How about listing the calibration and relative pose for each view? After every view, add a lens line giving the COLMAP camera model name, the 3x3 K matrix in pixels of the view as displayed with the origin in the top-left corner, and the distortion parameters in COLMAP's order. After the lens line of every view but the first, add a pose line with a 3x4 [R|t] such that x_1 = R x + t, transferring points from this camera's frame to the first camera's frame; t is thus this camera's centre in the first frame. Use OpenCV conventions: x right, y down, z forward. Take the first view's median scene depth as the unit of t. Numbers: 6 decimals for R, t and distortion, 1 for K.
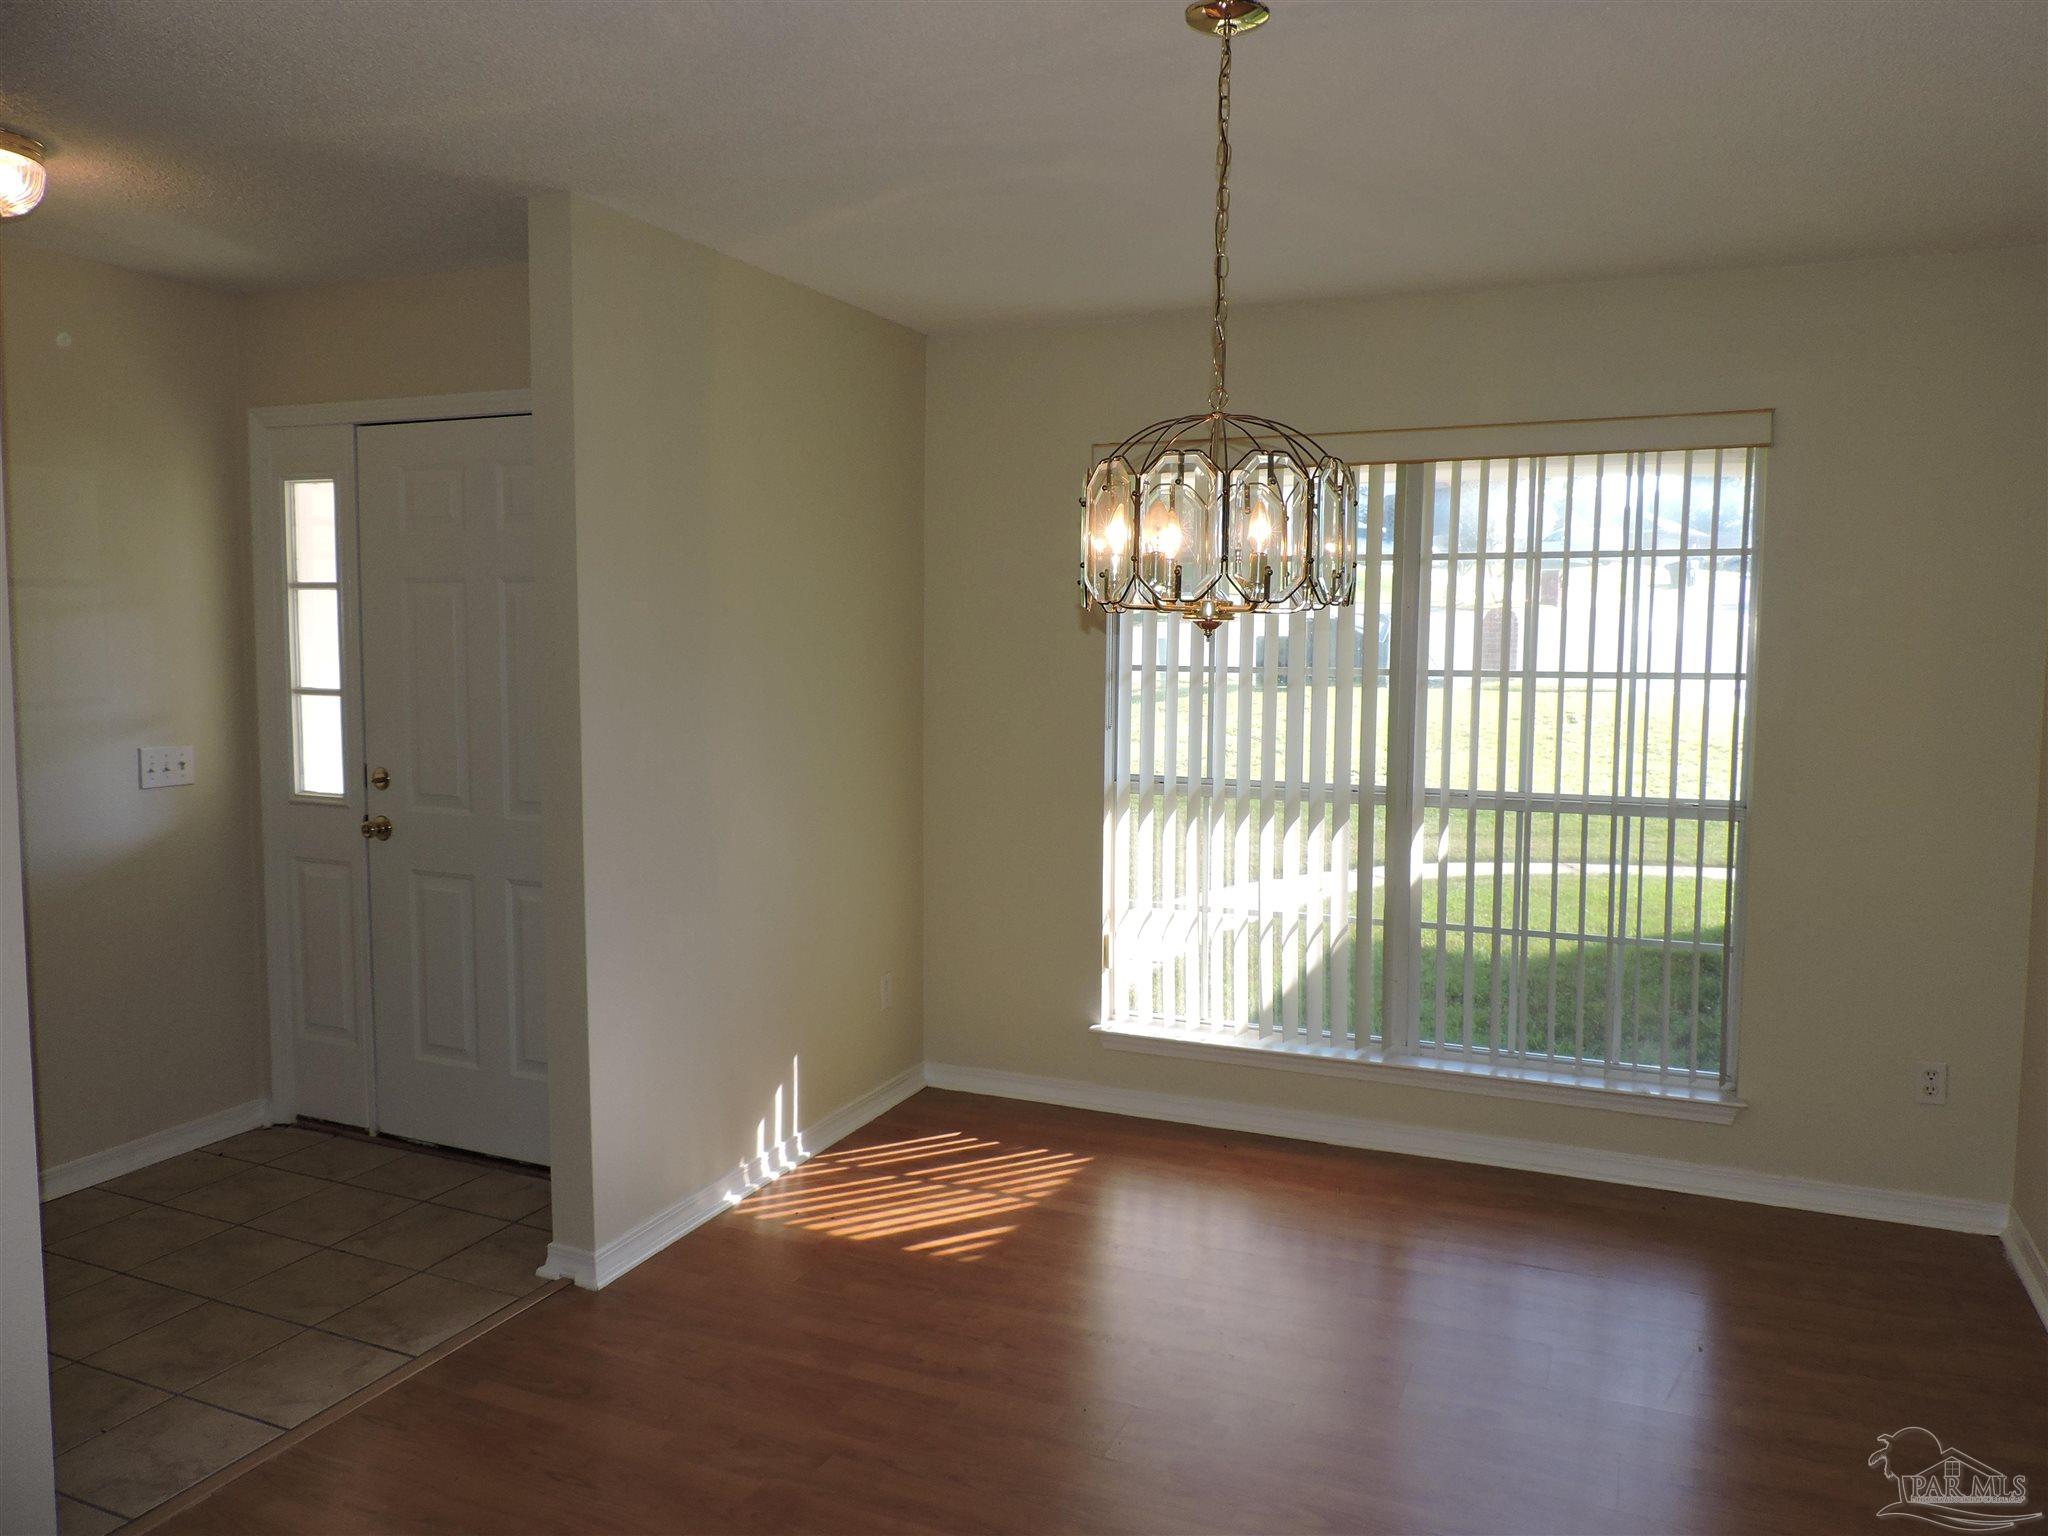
lens RADIAL K [[1455.1, 0, 1040.6], [0, 1455.1, 761.2], [0, 0, 1]] dist [-0.031013, 0.007584]
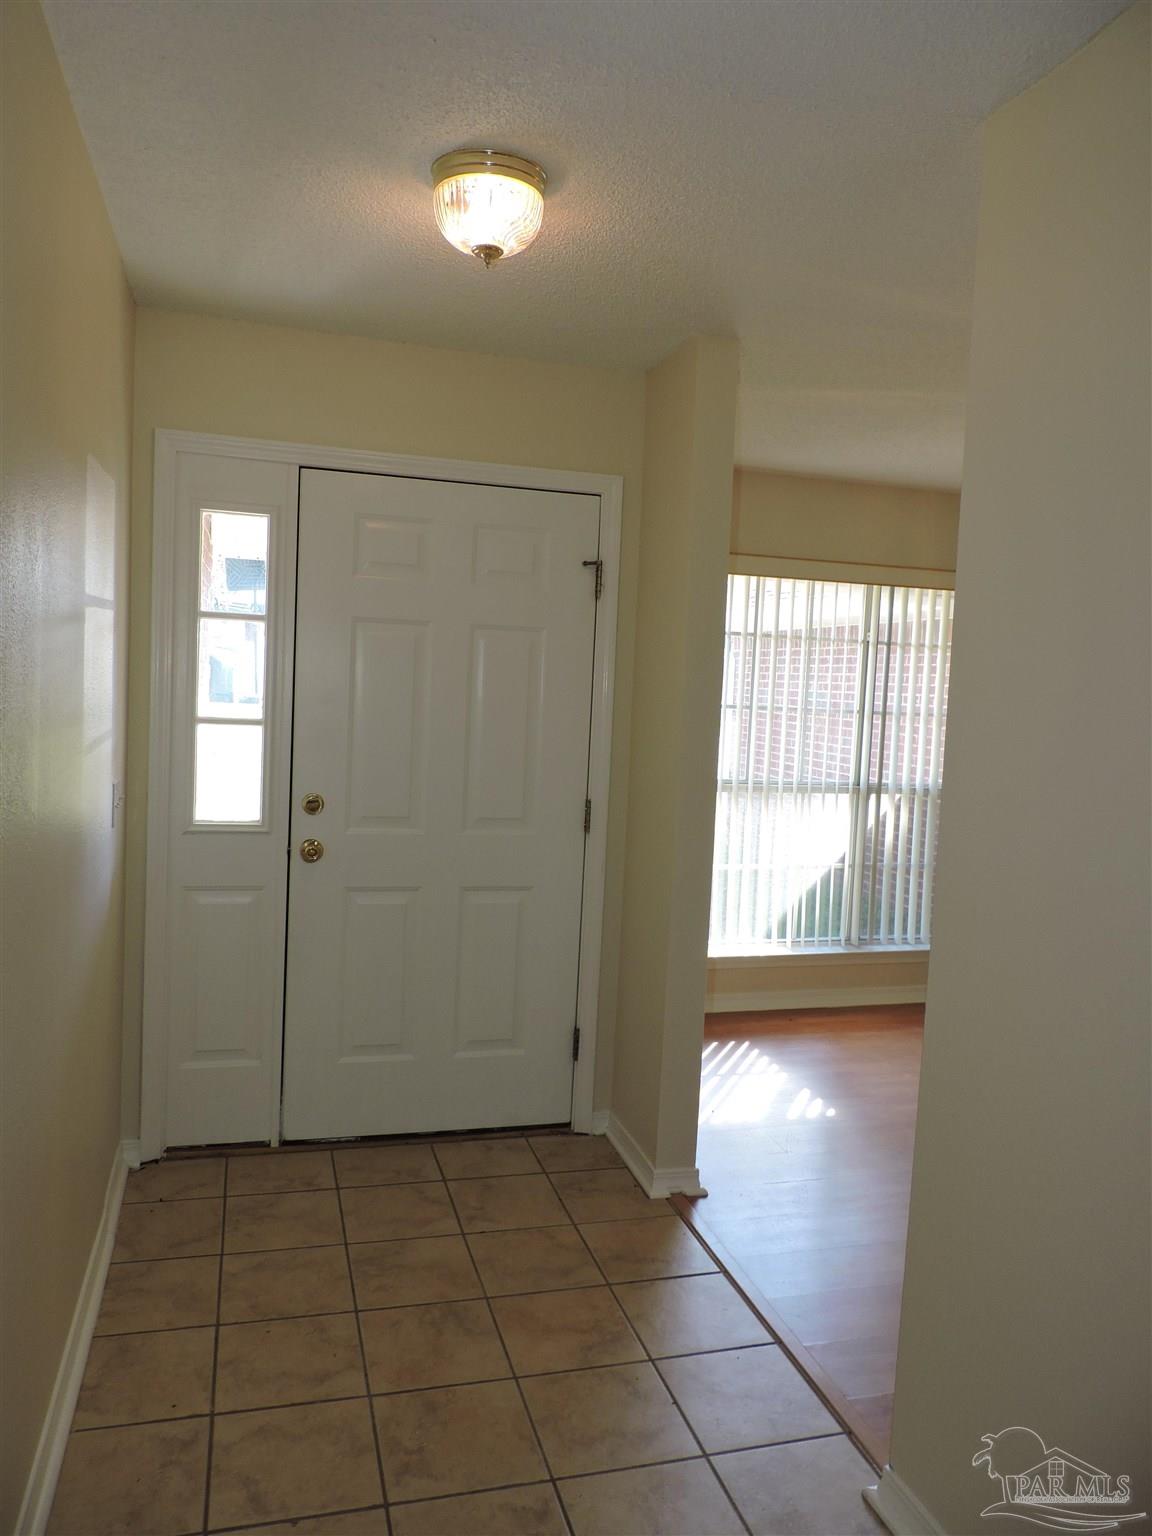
lens RADIAL K [[1091.3, 0, 576.0], [0, 1091.3, 768.0], [0, 0, 1]] dist [-0.031013, 0.007584]
pose [[0.775814, -0.022444, 0.630563, -0.789412], [0.013263, 0.999726, 0.019265, -0.027104], [-0.630823, -0.006583, 0.775899, 0.255868]]
